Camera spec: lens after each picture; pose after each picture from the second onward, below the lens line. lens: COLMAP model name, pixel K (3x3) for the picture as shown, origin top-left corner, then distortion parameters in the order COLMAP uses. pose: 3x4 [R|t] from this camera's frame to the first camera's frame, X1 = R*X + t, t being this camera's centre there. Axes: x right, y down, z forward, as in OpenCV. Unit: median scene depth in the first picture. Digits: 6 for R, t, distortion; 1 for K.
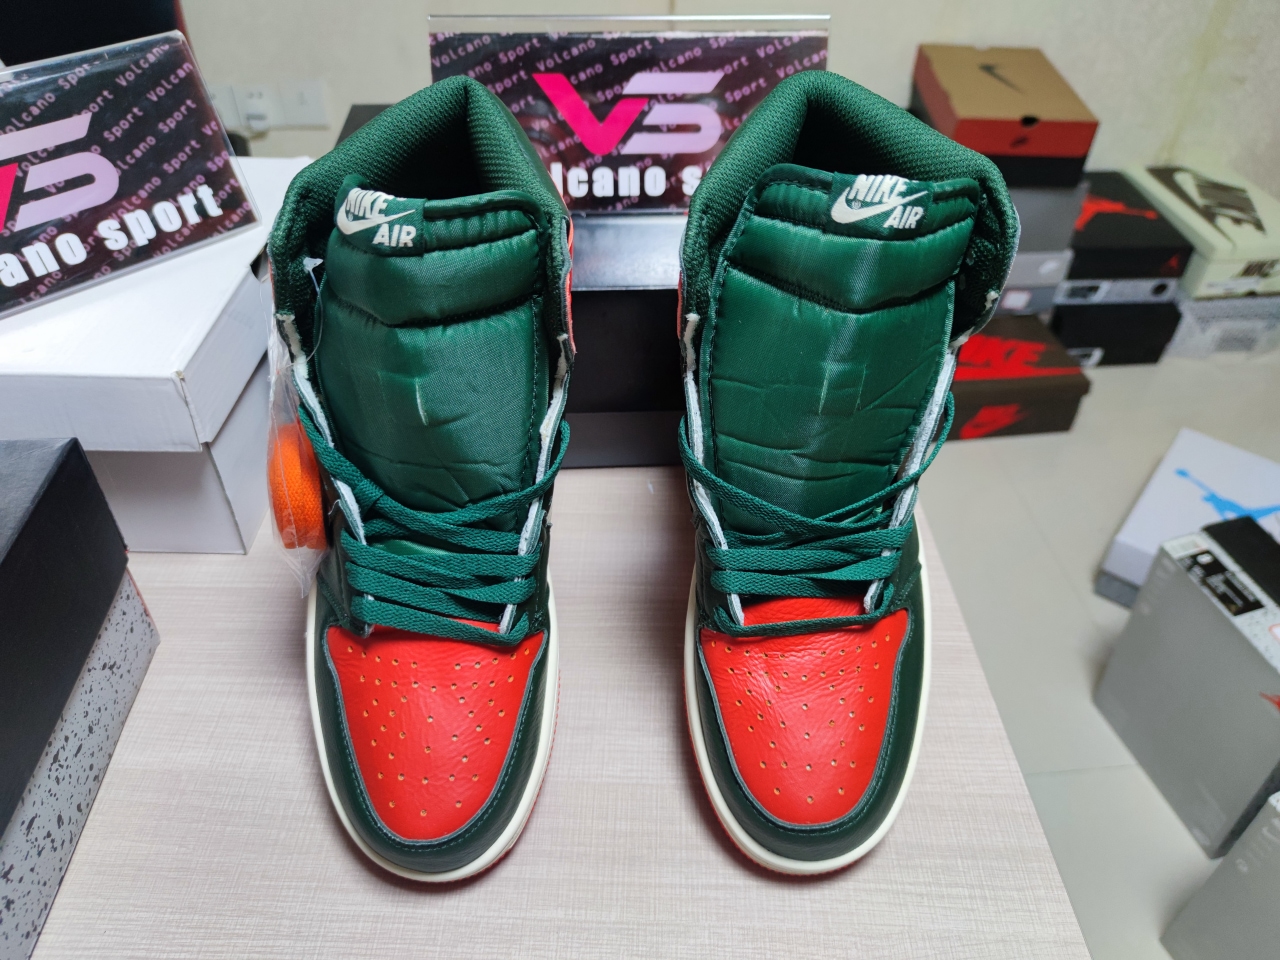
lens RADIAL K [[897.1, 0, 647.4], [0, 897.1, 470.1], [0, 0, 1]] dist [-0.008915, 0.004209]
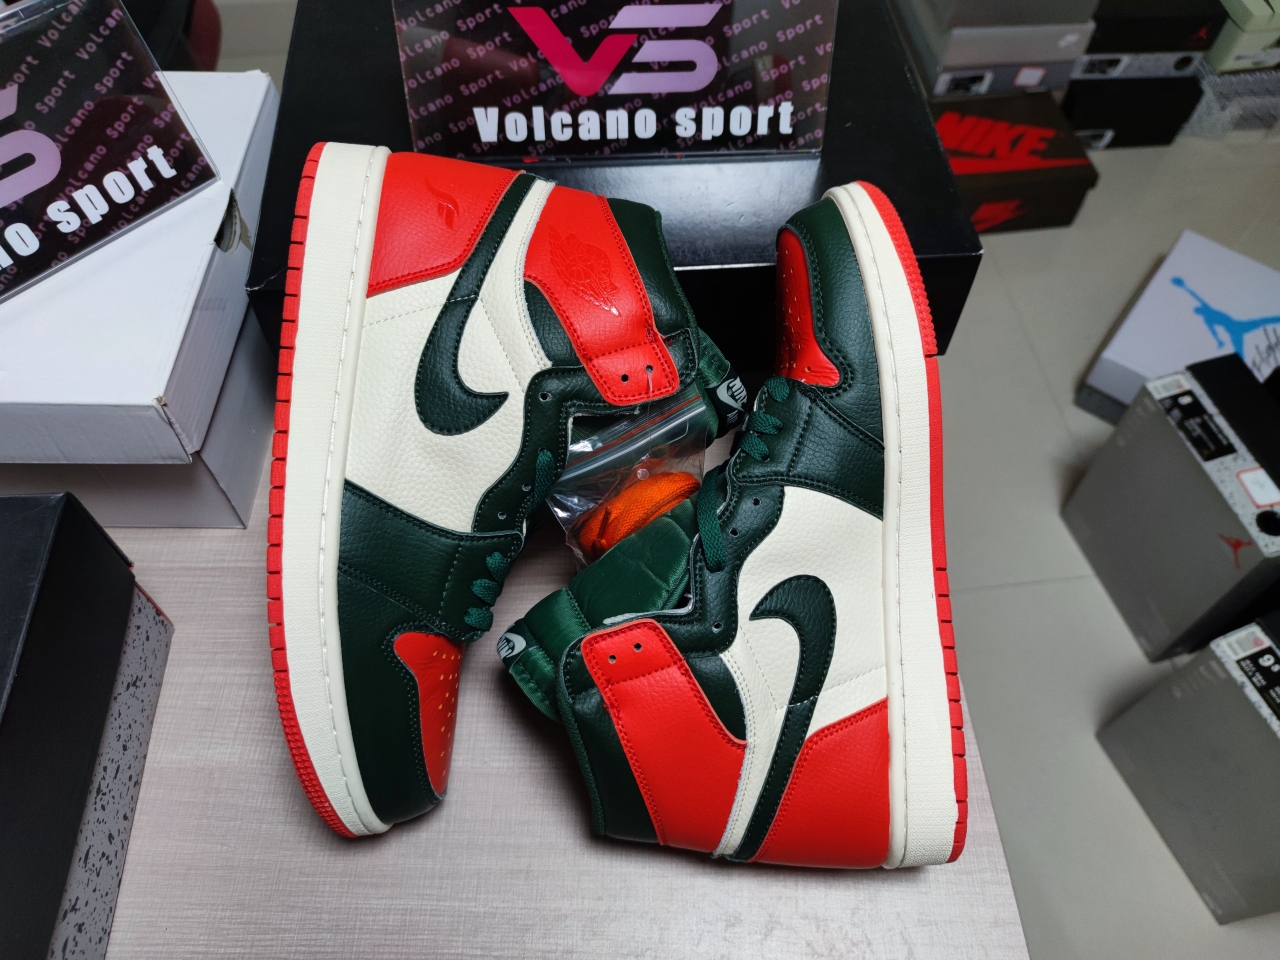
lens RADIAL K [[897.1, 0, 649.8], [0, 897.1, 471.0], [0, 0, 1]] dist [-0.008915, 0.004209]
pose [[0.999854, -0.005688, 0.016137, -0.004378], [0.001468, 0.968161, 0.250322, -0.233451], [-0.017047, -0.250262, 0.968028, 0.022828]]
